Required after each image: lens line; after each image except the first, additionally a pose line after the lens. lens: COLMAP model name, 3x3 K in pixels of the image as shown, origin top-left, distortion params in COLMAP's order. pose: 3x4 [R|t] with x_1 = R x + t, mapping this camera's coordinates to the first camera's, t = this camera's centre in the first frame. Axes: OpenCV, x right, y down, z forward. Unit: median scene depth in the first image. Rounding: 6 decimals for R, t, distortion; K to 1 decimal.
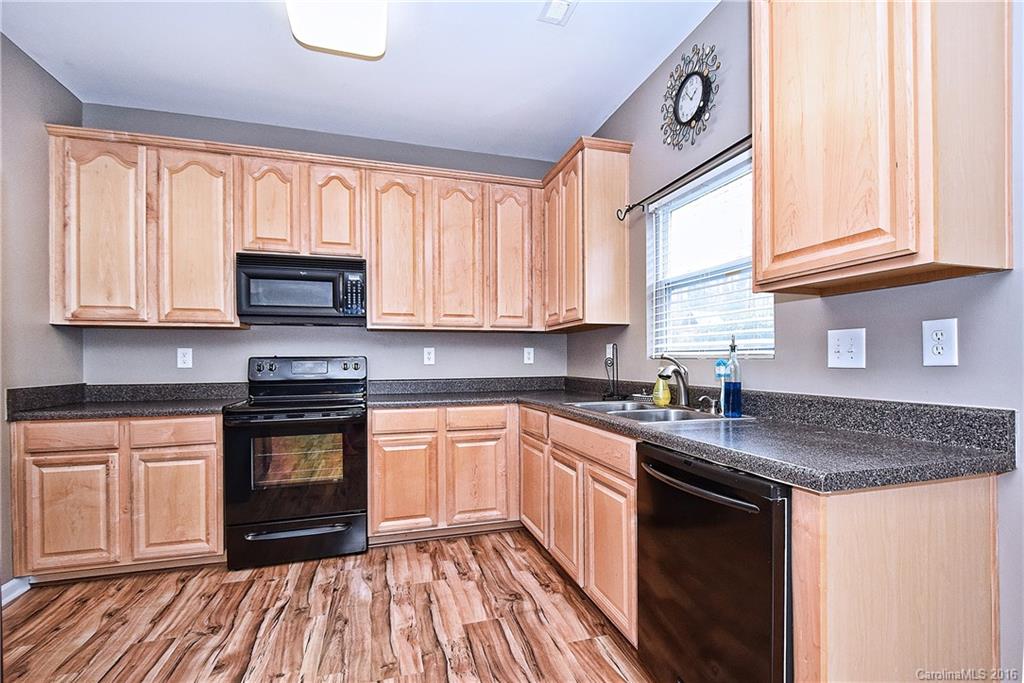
lens RADIAL K [[473.3, 0, 507.5], [0, 473.3, 361.2], [0, 0, 1]] dist [0.002612, -0.008046]
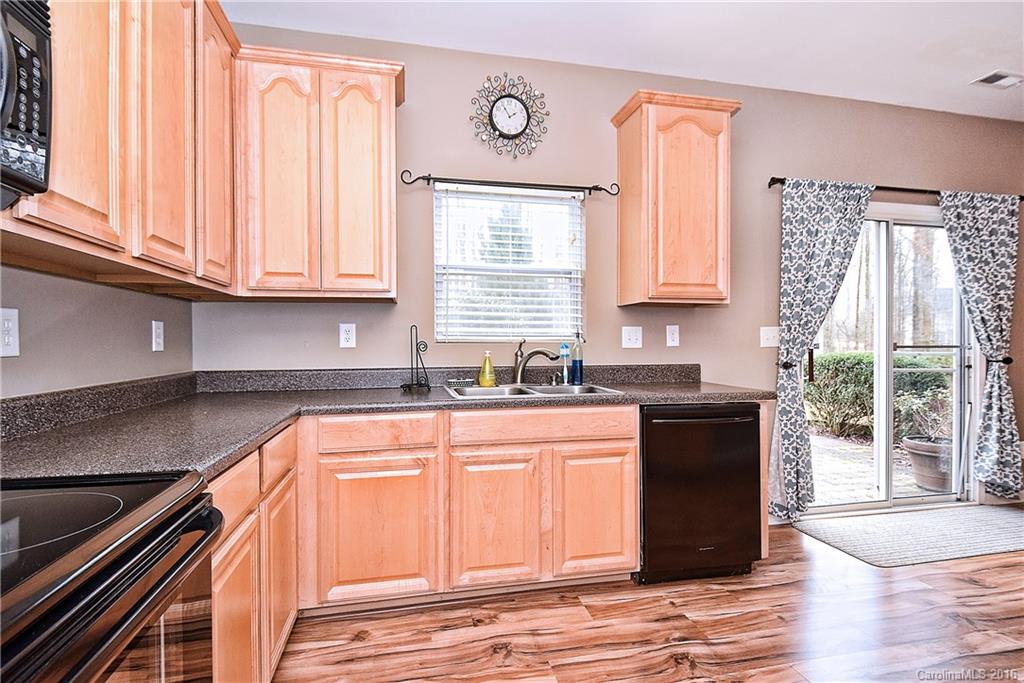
lens RADIAL K [[469.0, 0, 513.9], [0, 469.0, 343.5], [0, 0, 1]] dist [0.001989, -0.000402]
pose [[0.057043, 0.002170, 0.998369, -0.632737], [0.004010, 0.999989, -0.002403, -0.000611], [-0.998364, 0.004141, 0.057033, 0.784924]]
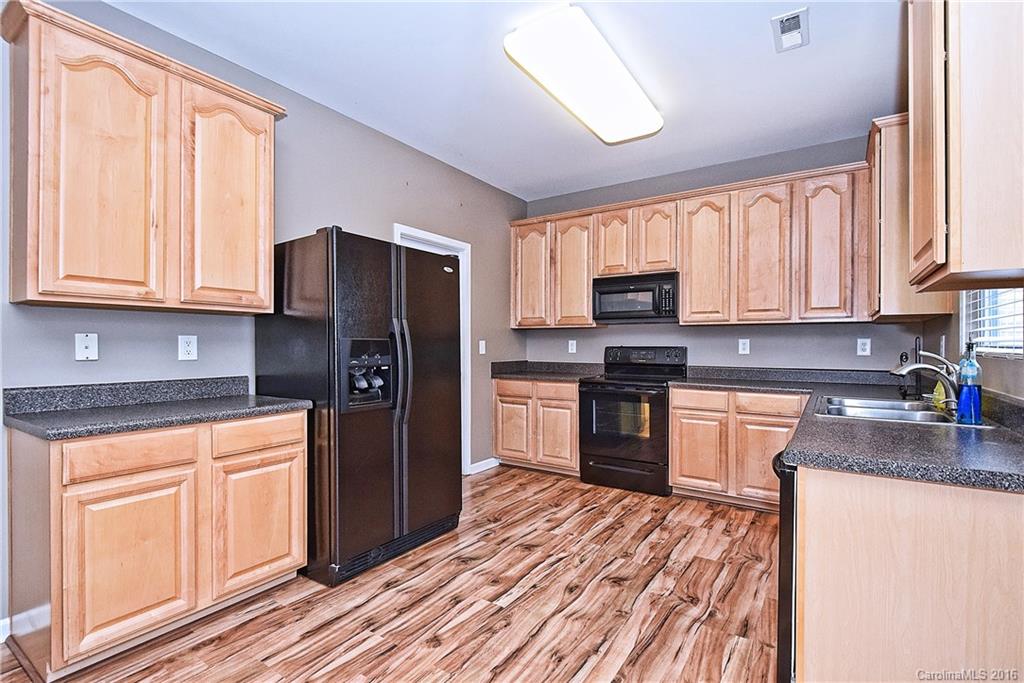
lens RADIAL K [[455.0, 0, 512.7], [0, 455.0, 345.2], [0, 0, 1]] dist [0.009605, -0.000140]
pose [[0.638353, 0.008605, -0.769695, 0.415481], [-0.009086, 0.999952, 0.003643, -0.017691], [0.769690, 0.004668, 0.638401, -0.145376]]
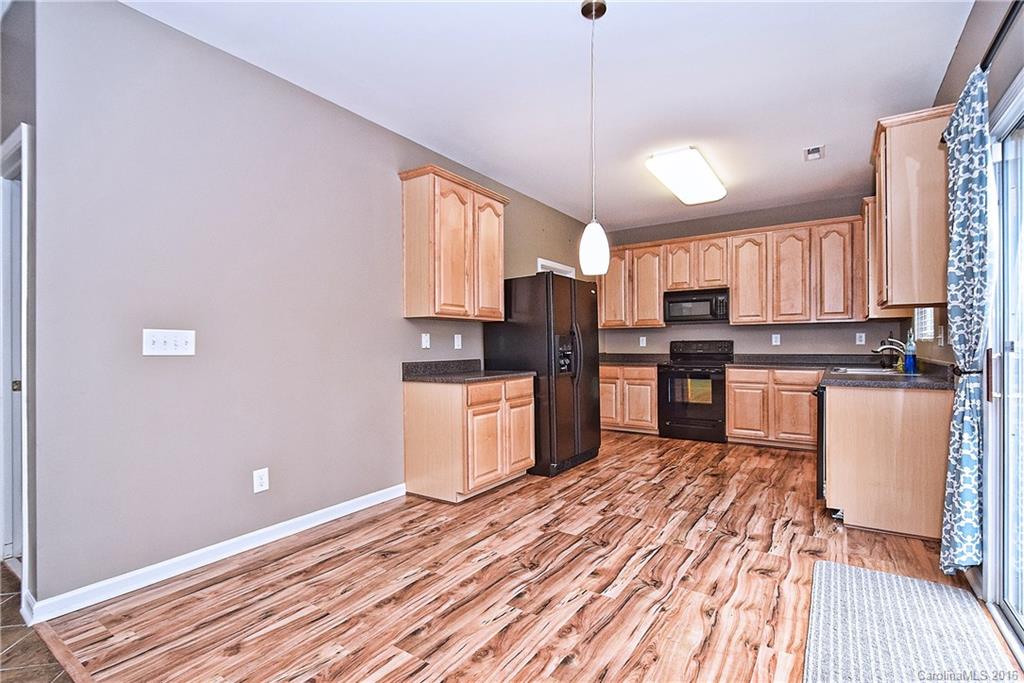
lens RADIAL K [[456.7, 0, 506.8], [0, 456.7, 346.6], [0, 0, 1]] dist [0.009702, -0.000007]
pose [[0.629308, 0.004742, -0.777142, 0.607100], [0.000084, 0.999981, 0.006171, 0.002803], [0.777156, -0.003949, 0.629295, -0.880615]]
